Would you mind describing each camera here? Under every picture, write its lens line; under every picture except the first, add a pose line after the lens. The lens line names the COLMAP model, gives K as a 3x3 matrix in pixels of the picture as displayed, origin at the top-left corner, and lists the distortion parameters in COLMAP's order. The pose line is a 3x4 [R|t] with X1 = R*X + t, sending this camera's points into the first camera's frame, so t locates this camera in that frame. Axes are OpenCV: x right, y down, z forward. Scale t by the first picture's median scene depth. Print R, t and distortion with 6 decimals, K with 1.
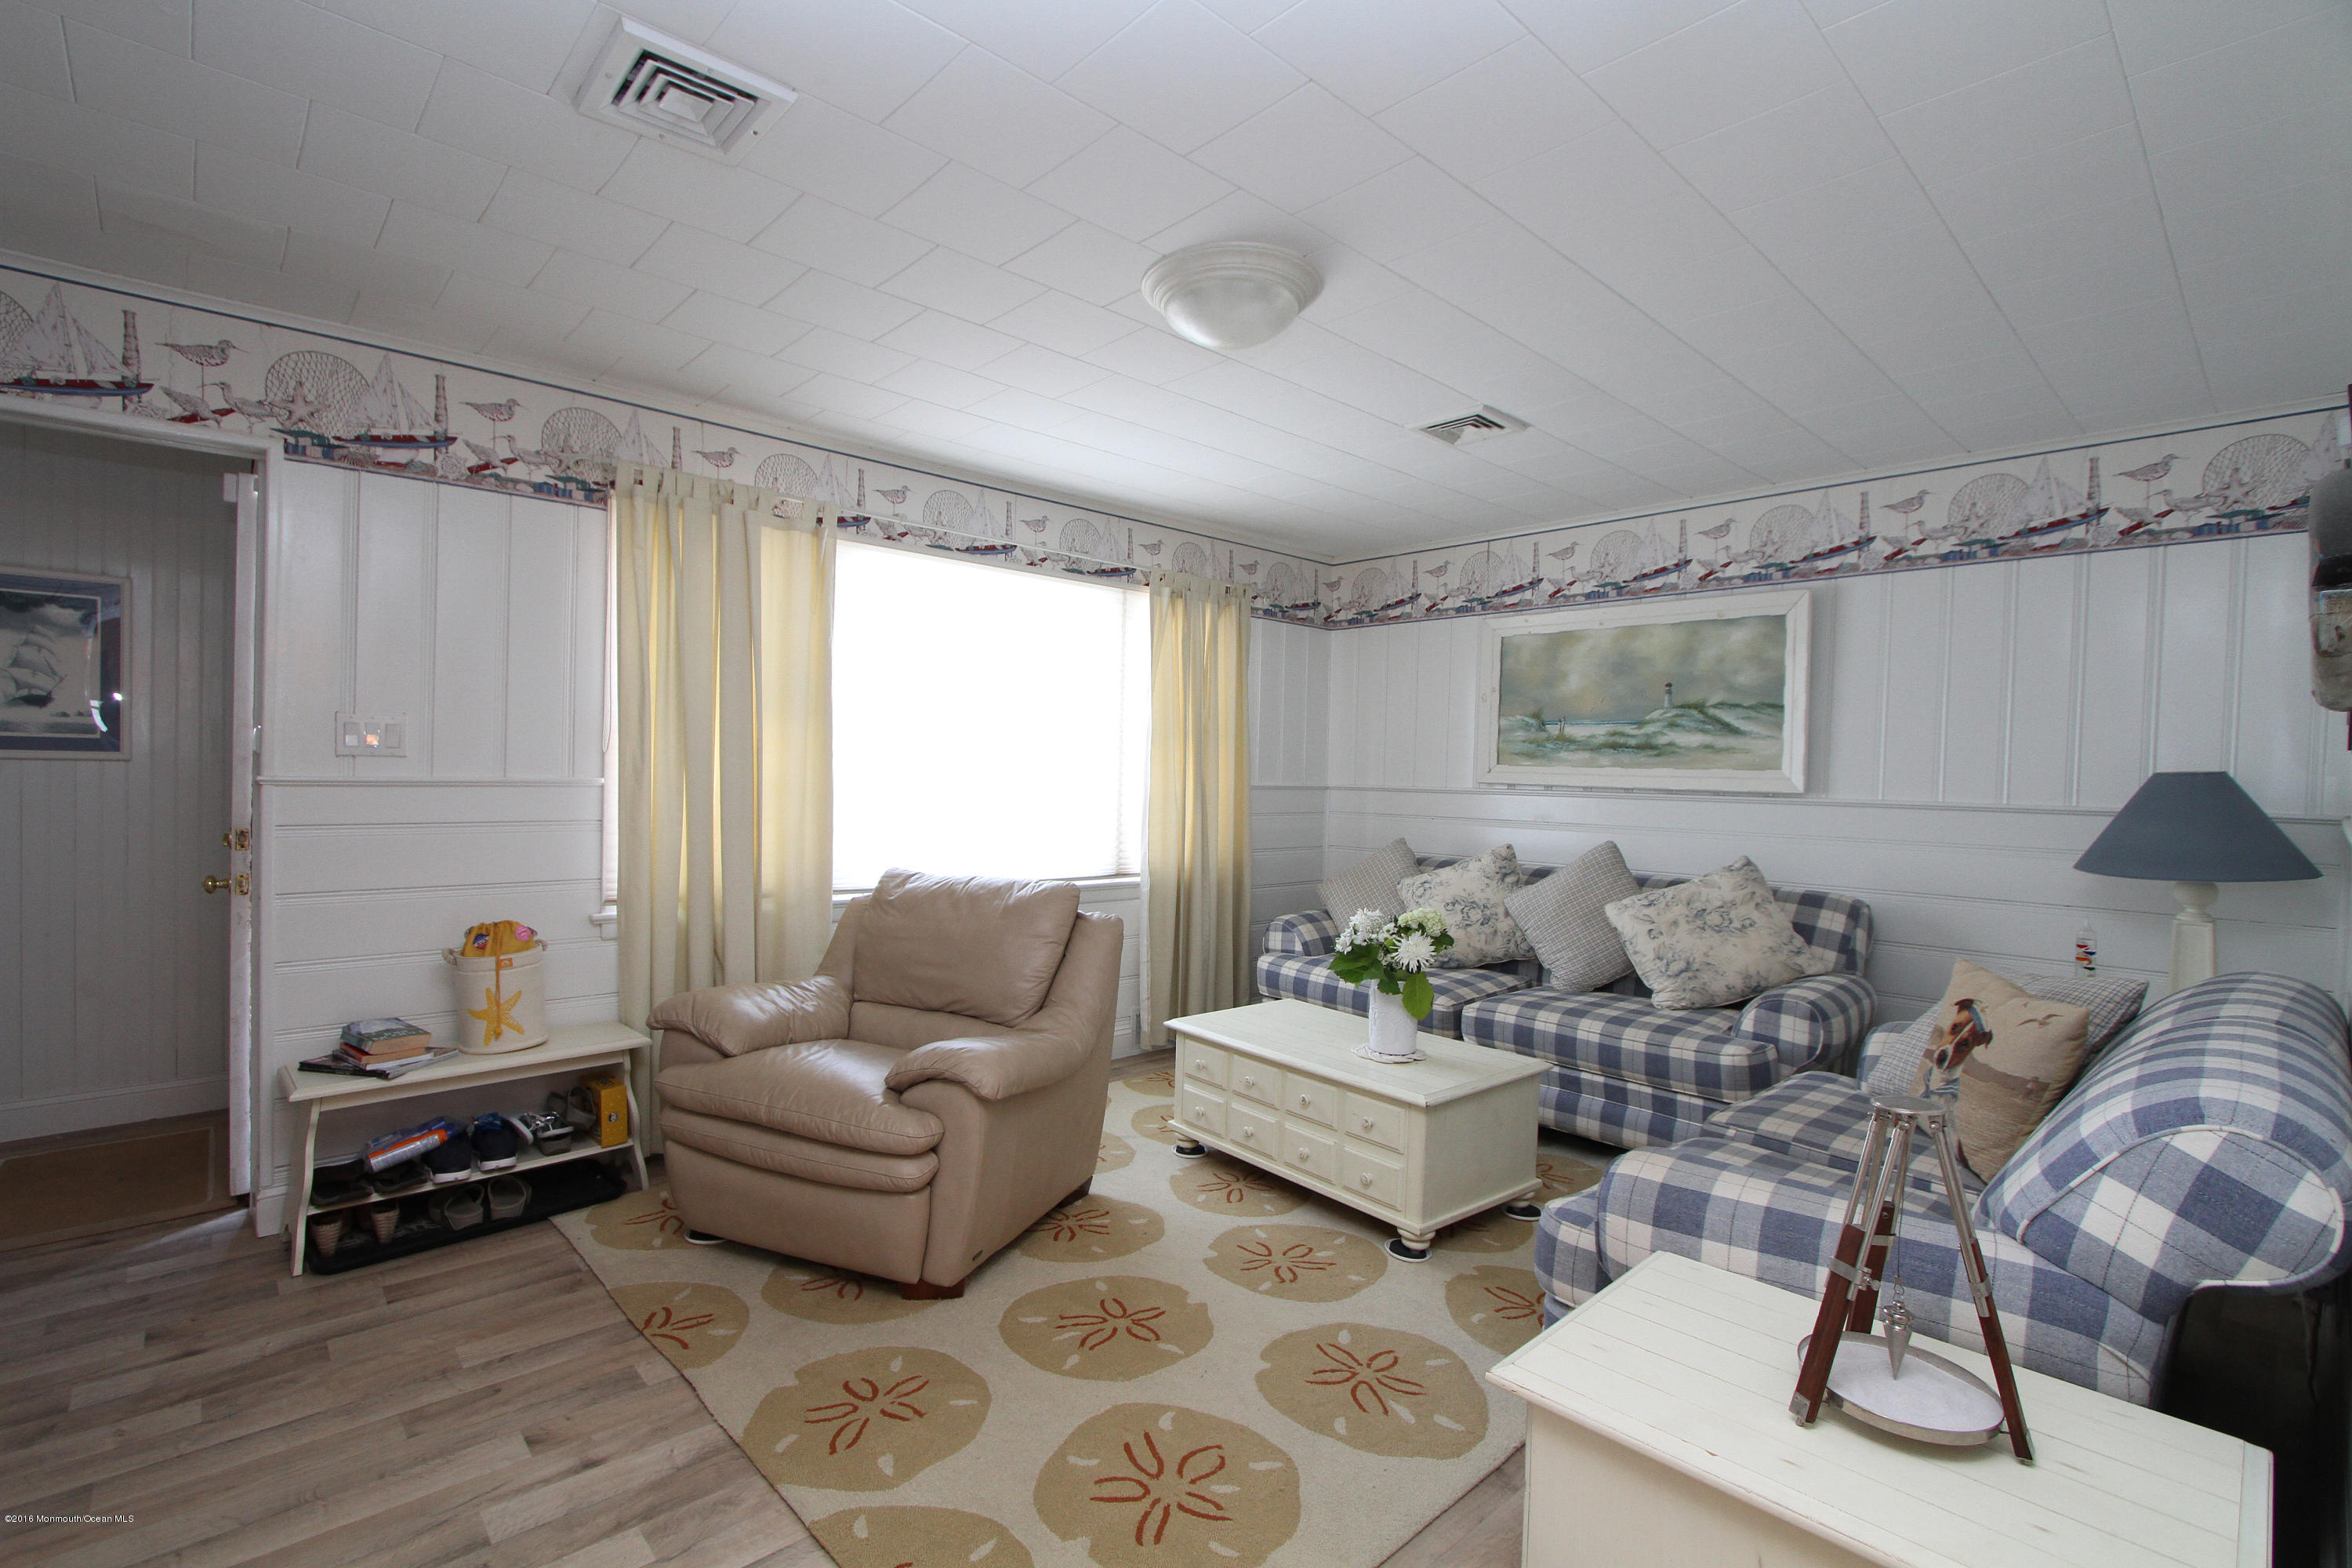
lens RADIAL K [[1078.6, 0, 1158.7], [0, 1078.6, 779.0], [0, 0, 1]] dist [-0.015504, 0.002503]
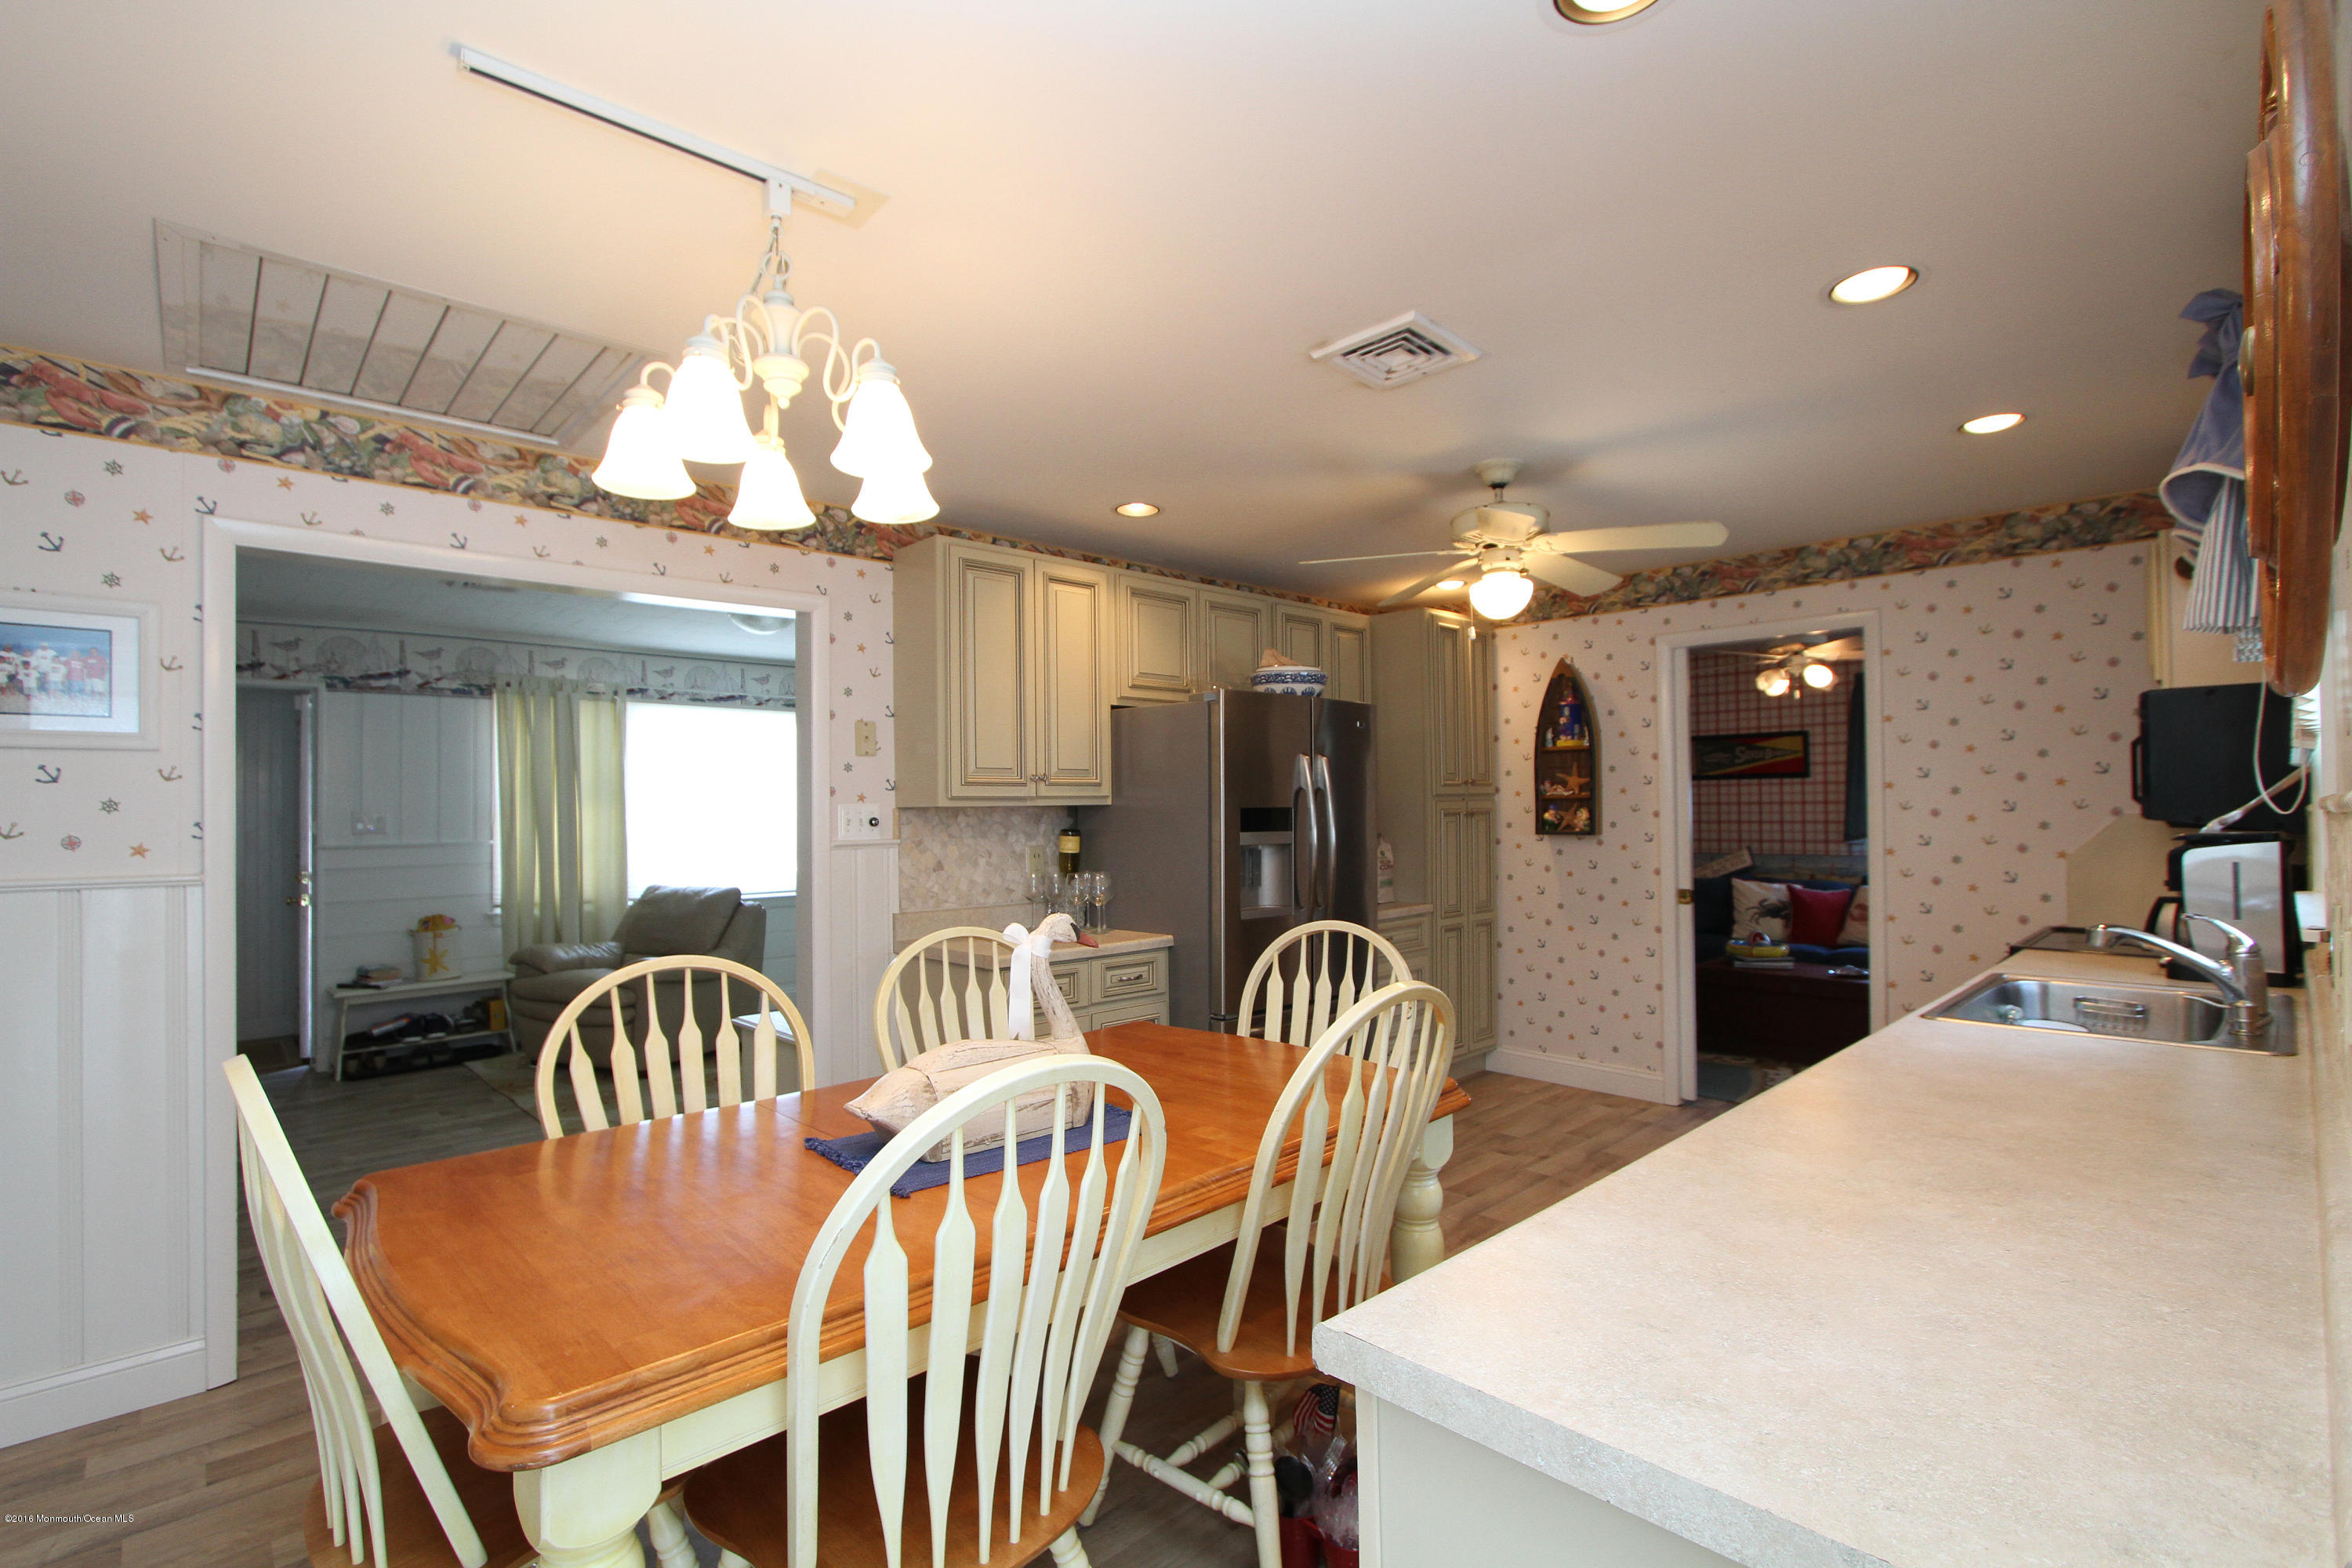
lens RADIAL K [[1078.6, 0, 1156.1], [0, 1078.6, 783.9], [0, 0, 1]] dist [-0.015504, 0.002503]
pose [[0.999382, -0.034999, 0.003355, 0.672606], [0.035089, 0.998867, -0.032150, 0.001333], [-0.002226, 0.032248, 0.999477, -0.928324]]
